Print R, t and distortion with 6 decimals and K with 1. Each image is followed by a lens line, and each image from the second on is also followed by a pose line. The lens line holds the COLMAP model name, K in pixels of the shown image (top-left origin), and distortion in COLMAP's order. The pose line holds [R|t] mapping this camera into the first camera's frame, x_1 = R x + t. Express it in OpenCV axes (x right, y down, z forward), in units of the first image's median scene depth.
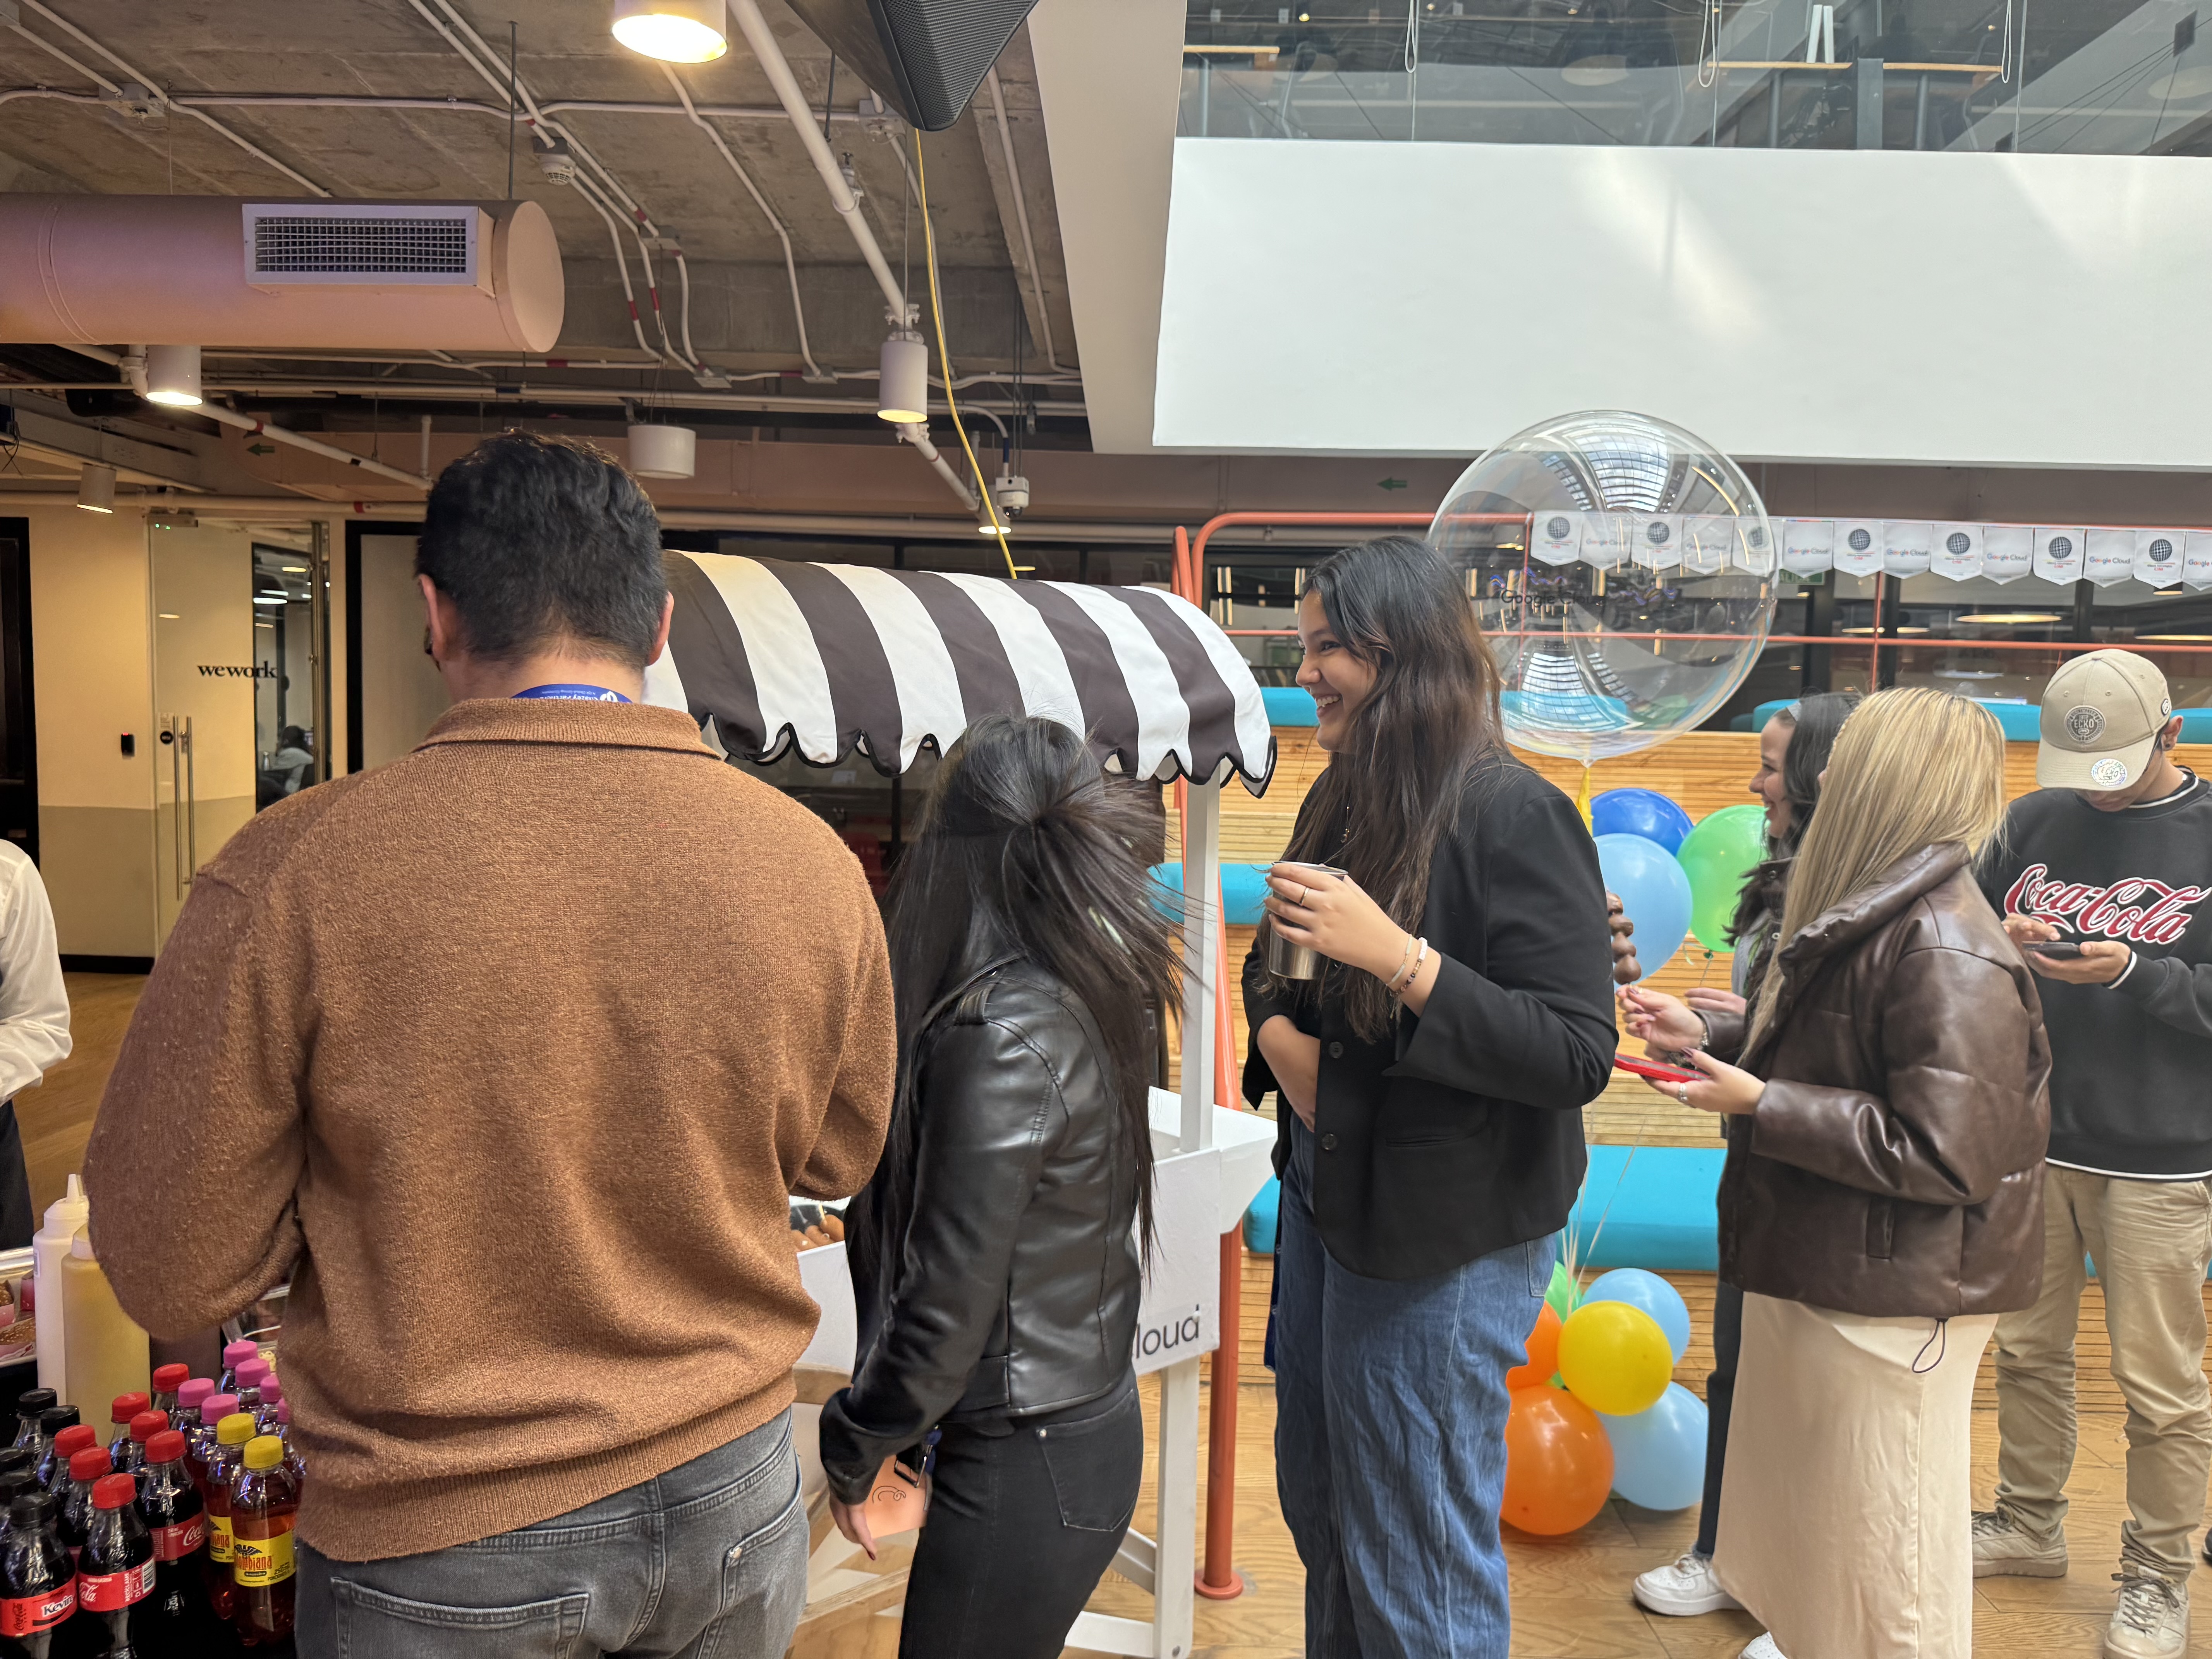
lens RADIAL K [[1533.8, 0, 1106.0], [0, 1533.8, 829.5], [0, 0, 1]] dist [0.104091, -0.117566]
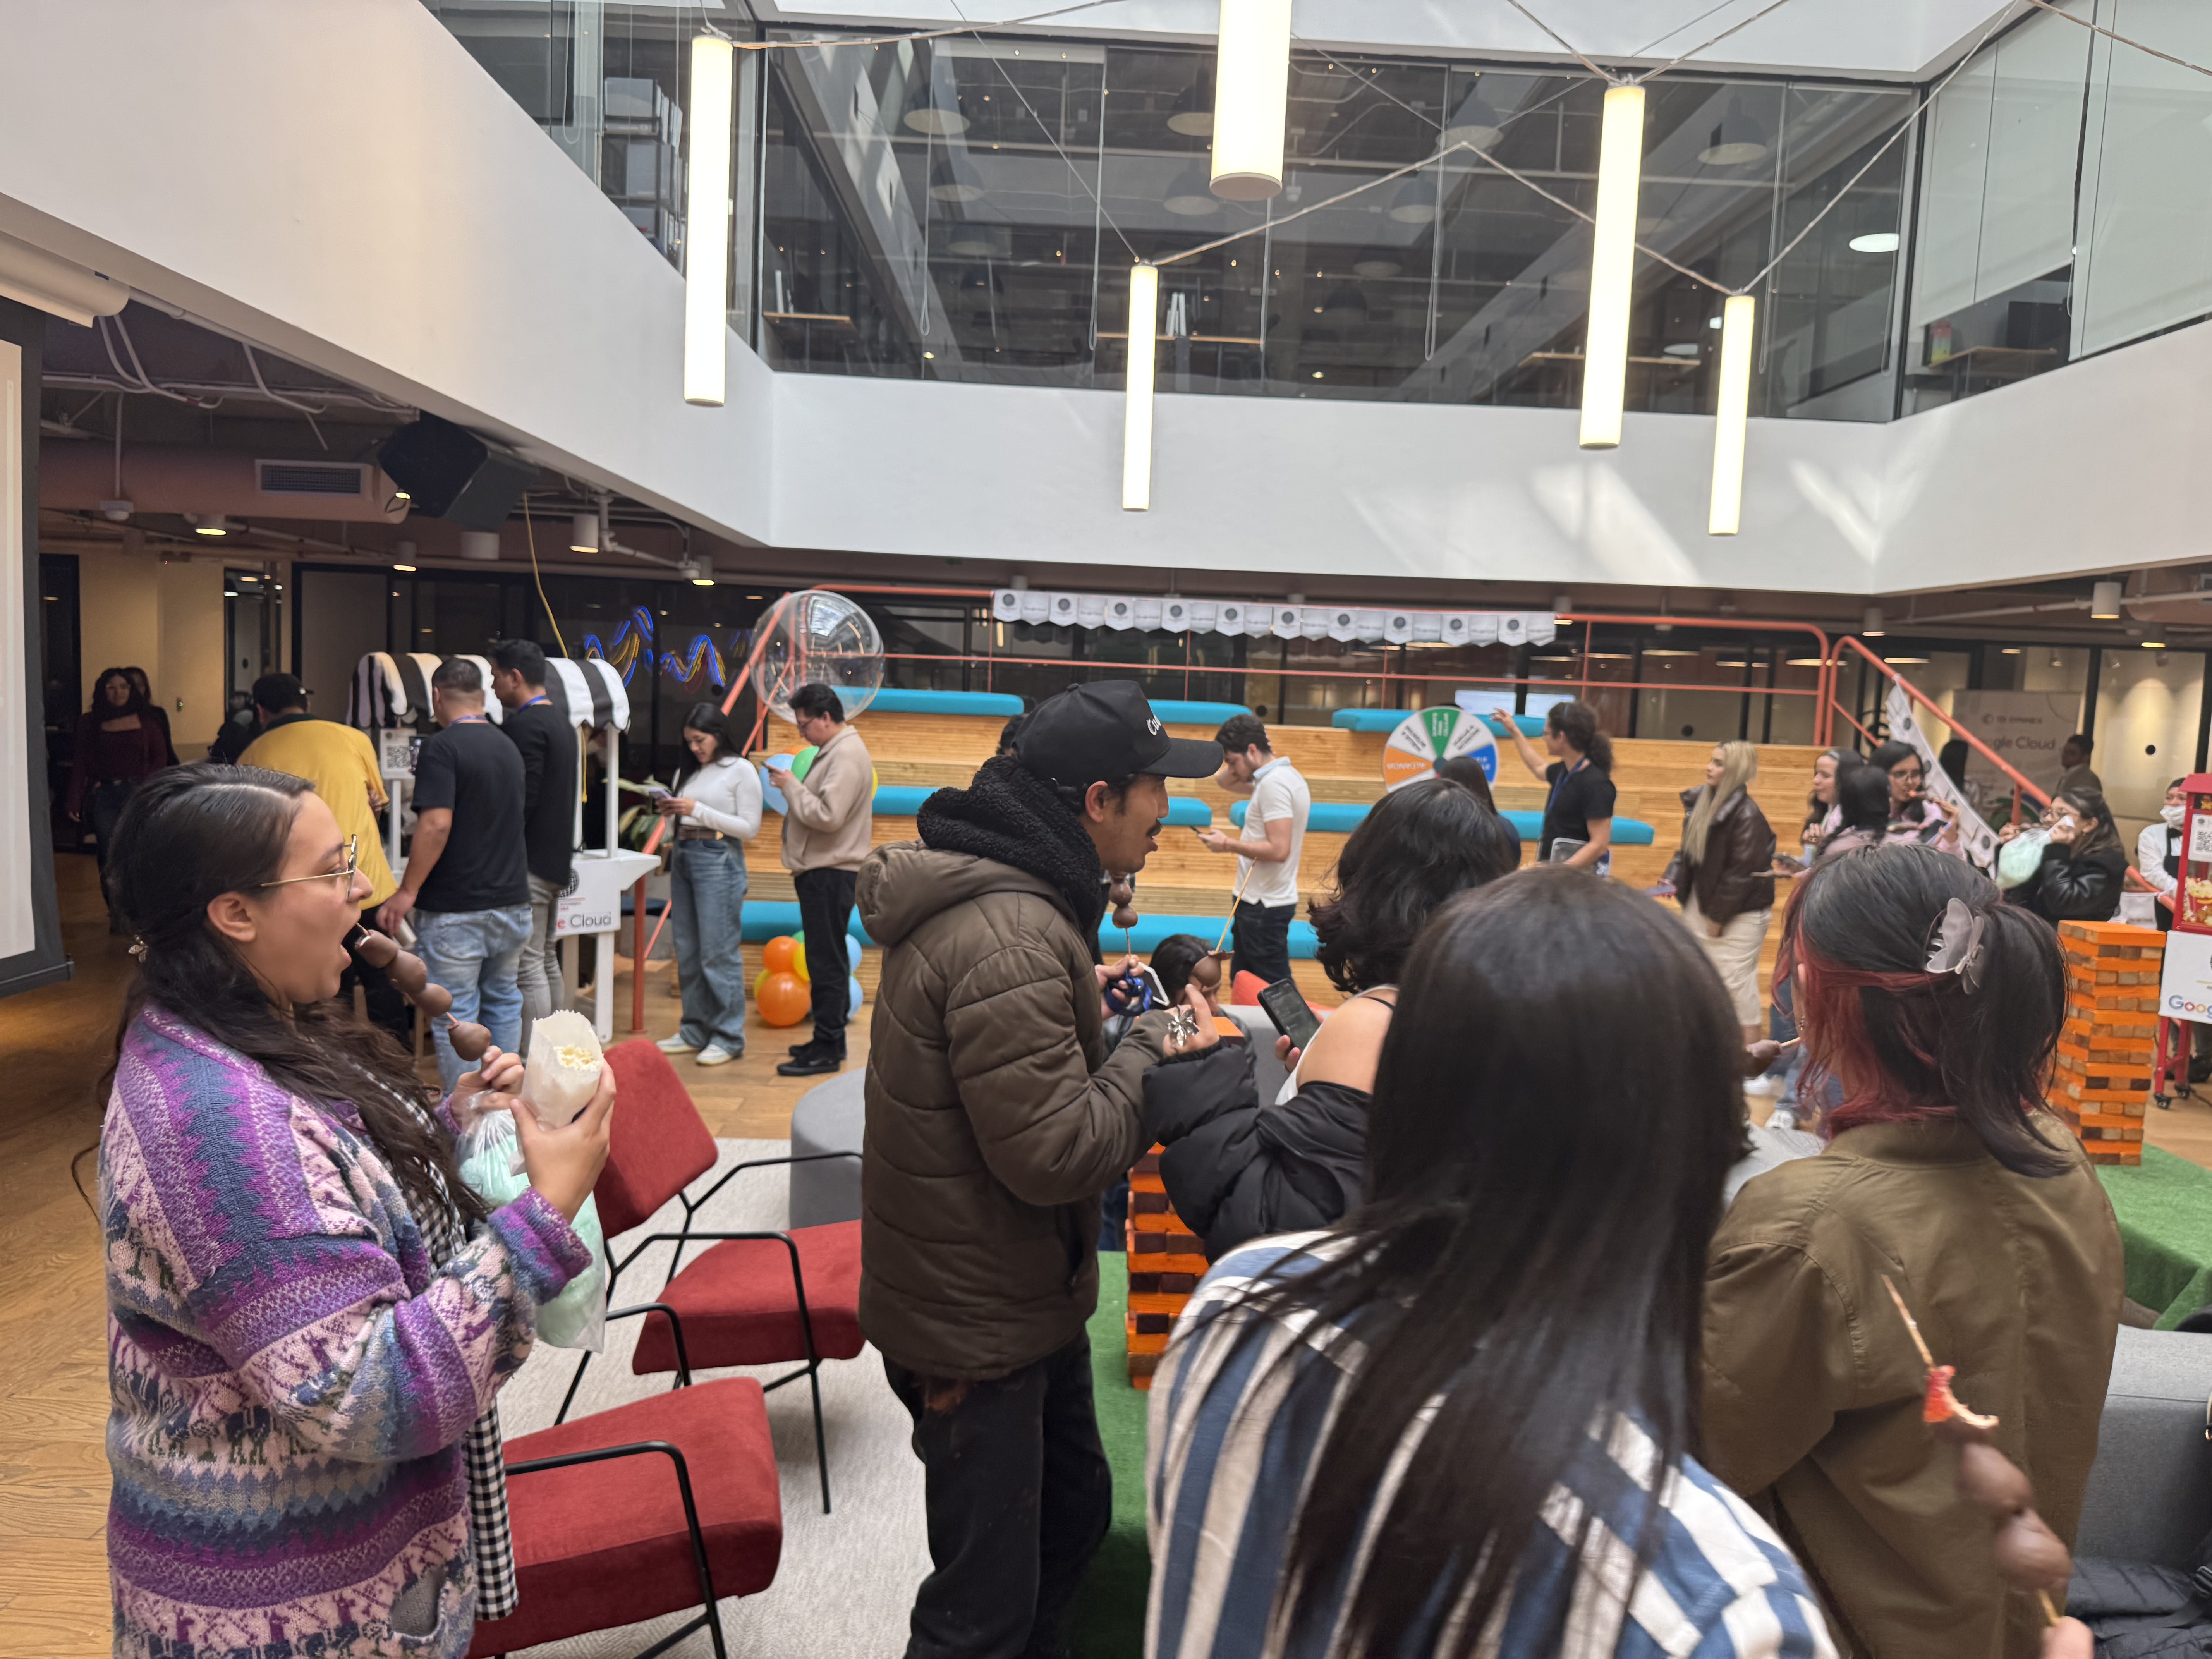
lens RADIAL K [[1534.7, 0, 1108.7], [0, 1534.7, 818.7], [0, 0, 1]] dist [0.099999, -0.121755]
pose [[0.999145, 0.014254, 0.038821, 0.471943], [-0.014618, 0.999852, 0.009096, 0.050465], [-0.038686, -0.009656, 0.999205, -1.034490]]
